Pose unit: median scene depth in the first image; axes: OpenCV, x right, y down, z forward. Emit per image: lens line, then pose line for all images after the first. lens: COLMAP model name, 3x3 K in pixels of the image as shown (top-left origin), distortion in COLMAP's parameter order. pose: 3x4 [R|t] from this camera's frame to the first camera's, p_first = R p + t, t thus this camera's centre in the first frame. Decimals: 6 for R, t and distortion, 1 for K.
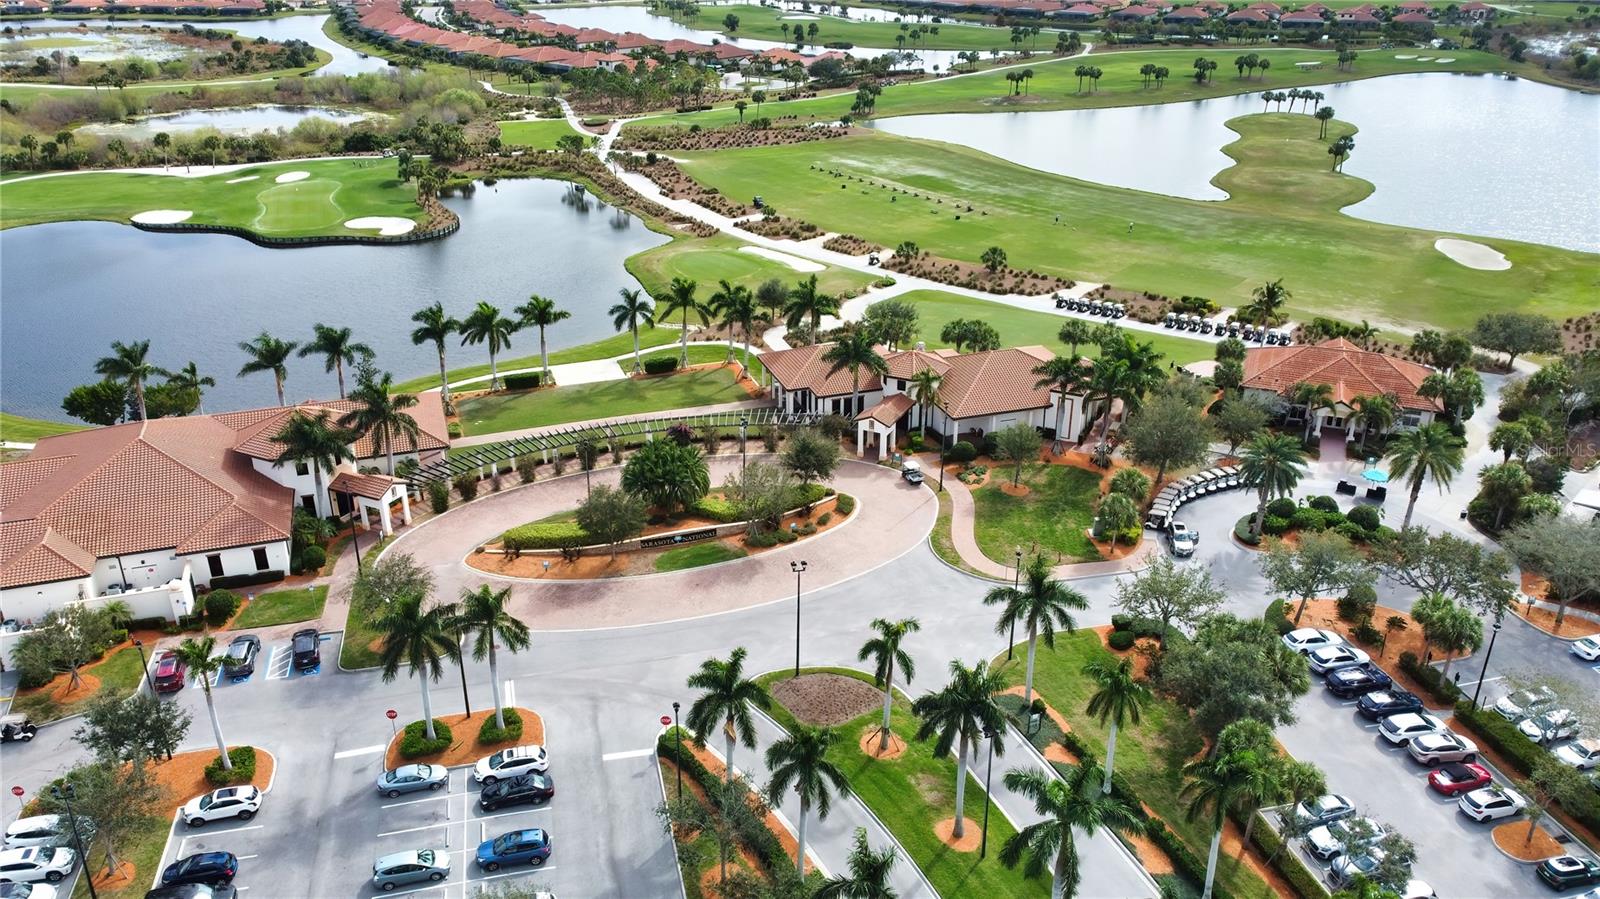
lens RADIAL K [[1211.4, 0, 802.4], [0, 1211.4, 446.6], [0, 0, 1]] dist [0.005624, -0.012394]
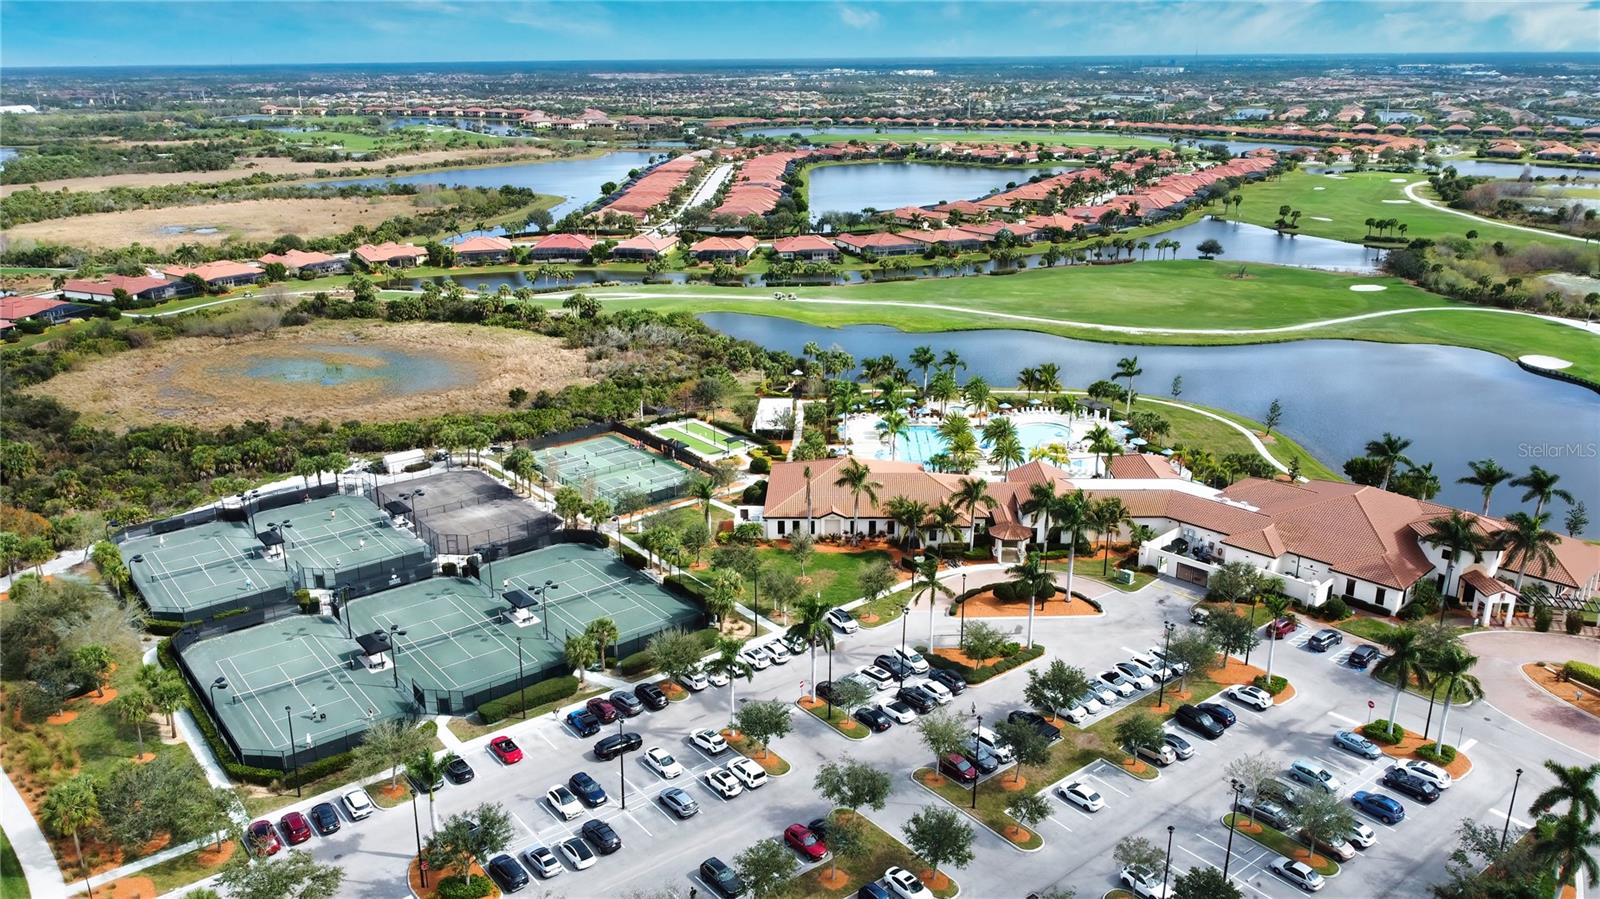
lens RADIAL K [[1211.4, 0, 802.4], [0, 1211.4, 446.6], [0, 0, 1]] dist [0.005624, -0.012394]
pose [[0.417276, 0.278870, -0.864935, 0.342315], [-0.364522, 0.923195, 0.121795, 0.003826], [0.832469, 0.264466, 0.486881, -0.225279]]
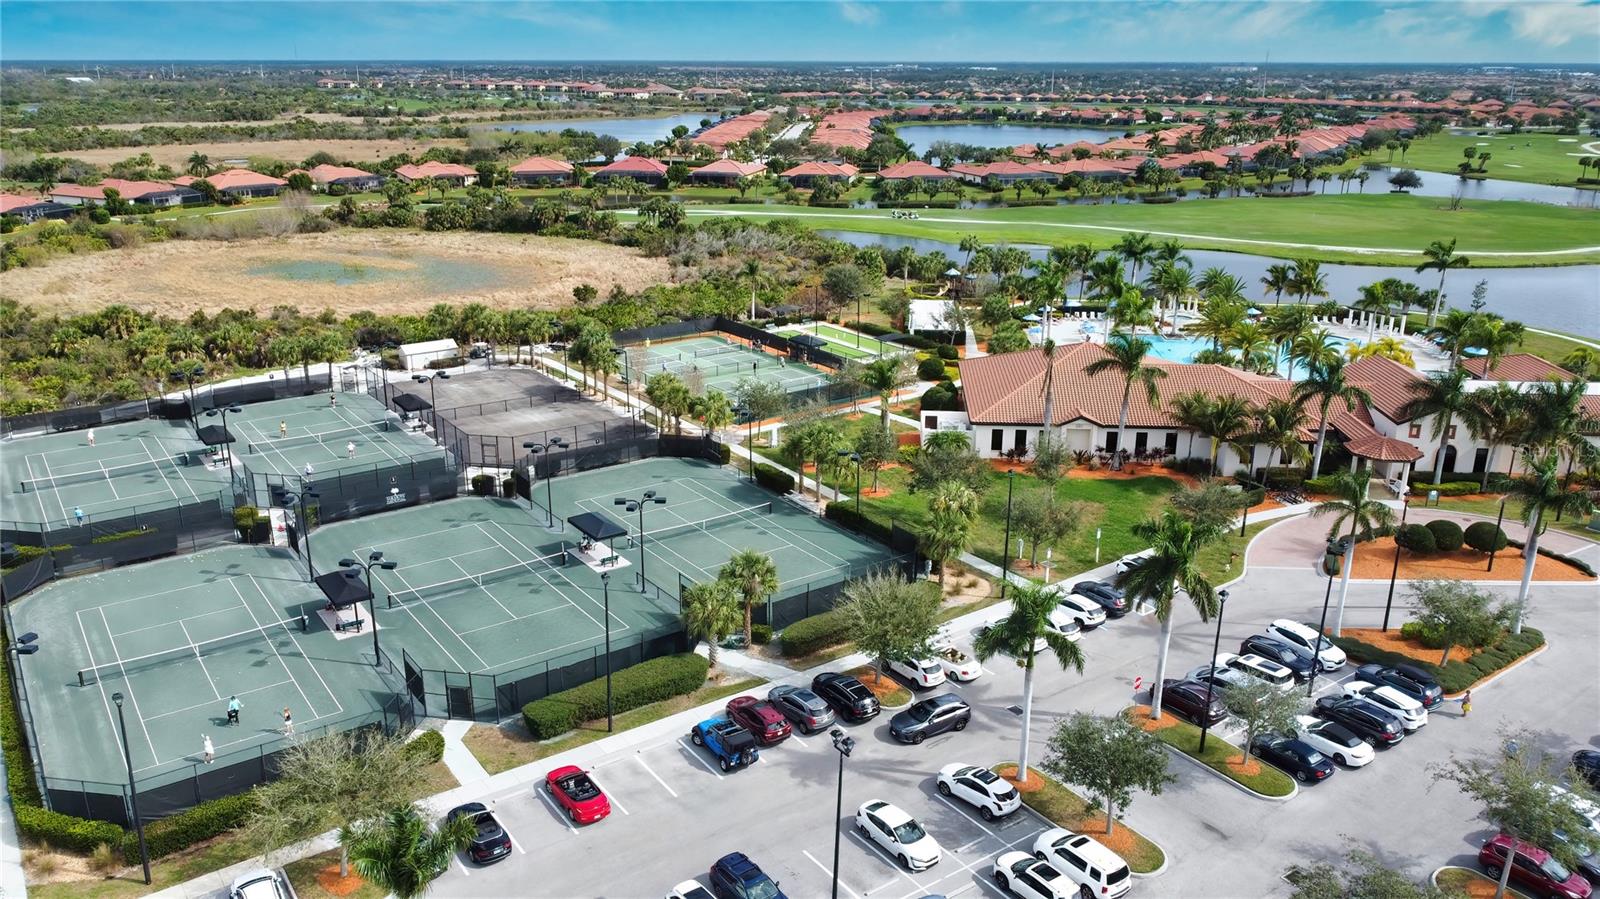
lens RADIAL K [[1211.4, 0, 802.4], [0, 1211.4, 446.6], [0, 0, 1]] dist [0.005624, -0.012394]
pose [[0.375940, 0.285826, -0.881460, -0.069814], [-0.382148, 0.914404, 0.133524, 0.189474], [0.844175, 0.286651, 0.452989, -0.082212]]
